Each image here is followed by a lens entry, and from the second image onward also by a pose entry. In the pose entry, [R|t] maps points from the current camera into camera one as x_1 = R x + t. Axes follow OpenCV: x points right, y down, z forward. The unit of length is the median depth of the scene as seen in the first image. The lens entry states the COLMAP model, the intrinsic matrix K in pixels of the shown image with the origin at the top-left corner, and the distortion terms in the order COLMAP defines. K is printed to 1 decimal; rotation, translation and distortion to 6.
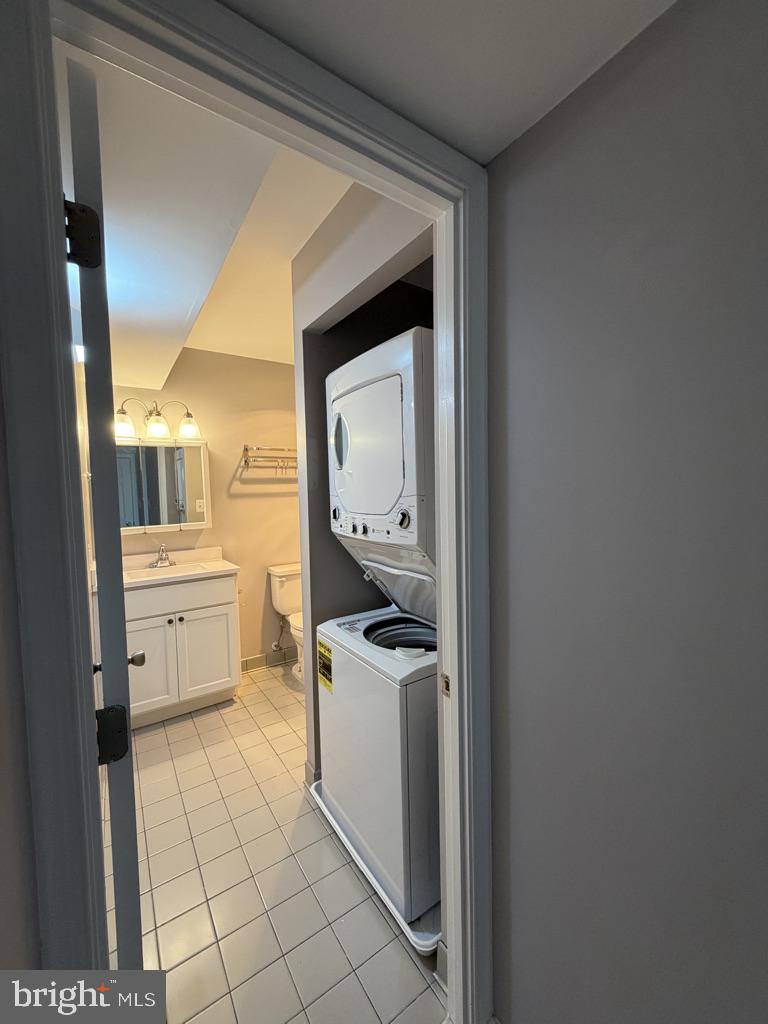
lens RADIAL K [[408.9, 0, 385.0], [0, 408.9, 507.9], [0, 0, 1]] dist [0.002221, -0.000863]
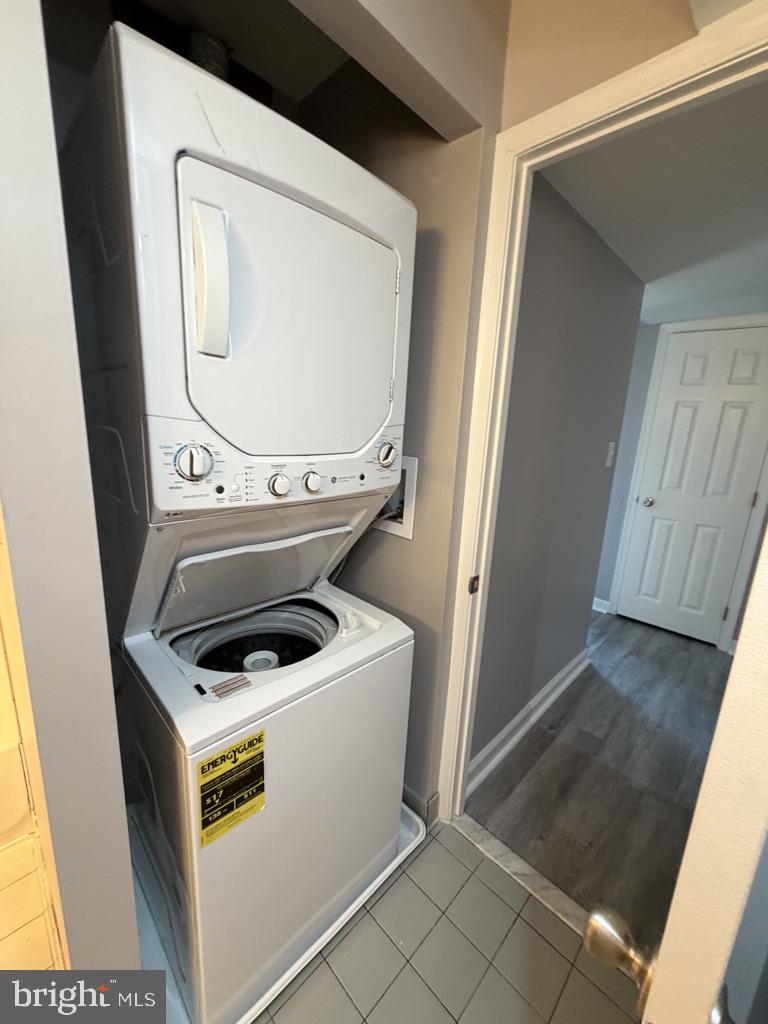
lens RADIAL K [[408.9, 0, 383.7], [0, 408.9, 510.0], [0, 0, 1]] dist [0.002221, -0.000863]
pose [[-0.190458, -0.202001, 0.960688, -0.626470], [-0.001311, 0.978652, 0.205518, -0.026847], [-0.981694, 0.037884, -0.186657, 1.001170]]
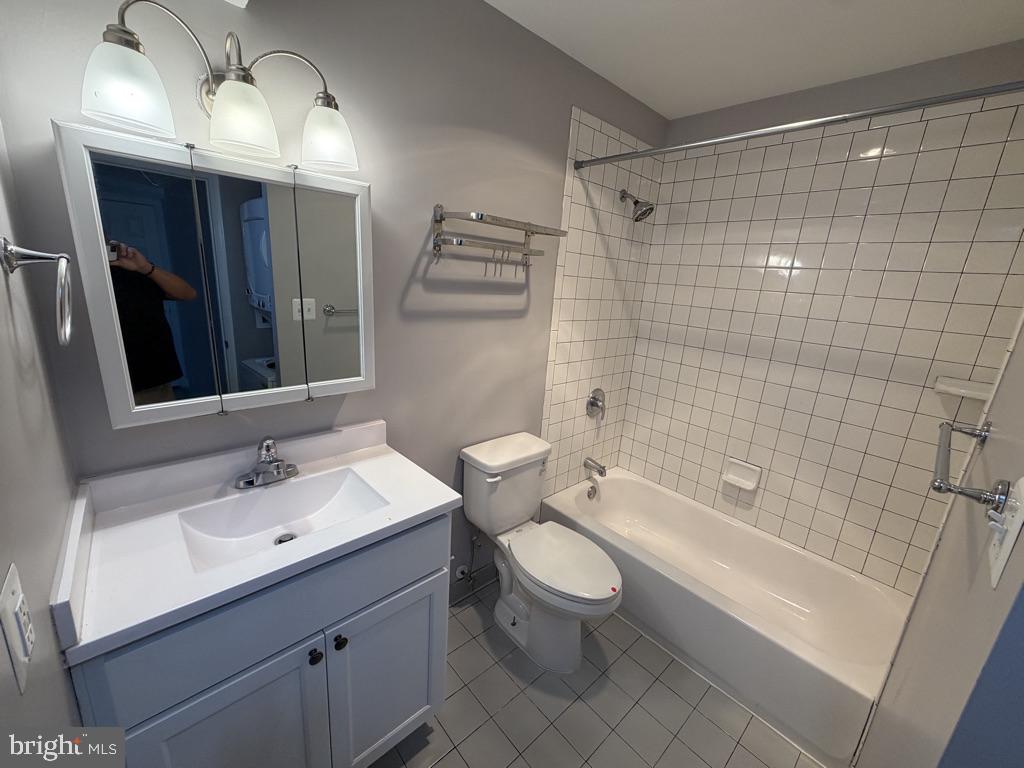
lens RADIAL K [[408.9, 0, 513.7], [0, 408.9, 382.2], [0, 0, 1]] dist [0.002221, -0.000863]
pose [[0.986094, 0.058902, 0.155402, -0.313976], [-0.090663, 0.974346, 0.205984, -0.061305], [-0.139283, -0.217209, 0.966137, 0.493666]]
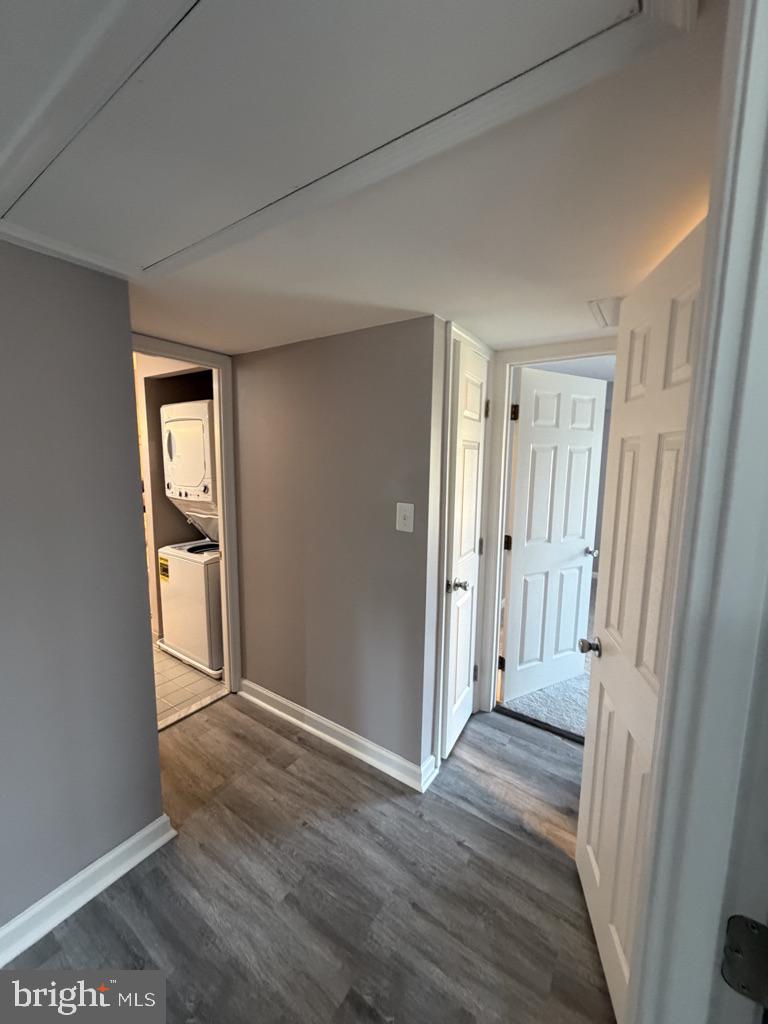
lens RADIAL K [[408.9, 0, 385.4], [0, 408.9, 511.6], [0, 0, 1]] dist [0.002221, -0.000863]
pose [[0.932361, -0.014113, 0.361252, 0.127704], [-0.016066, 0.996633, 0.080400, -0.035917], [-0.361170, -0.080766, 0.928996, -1.122086]]
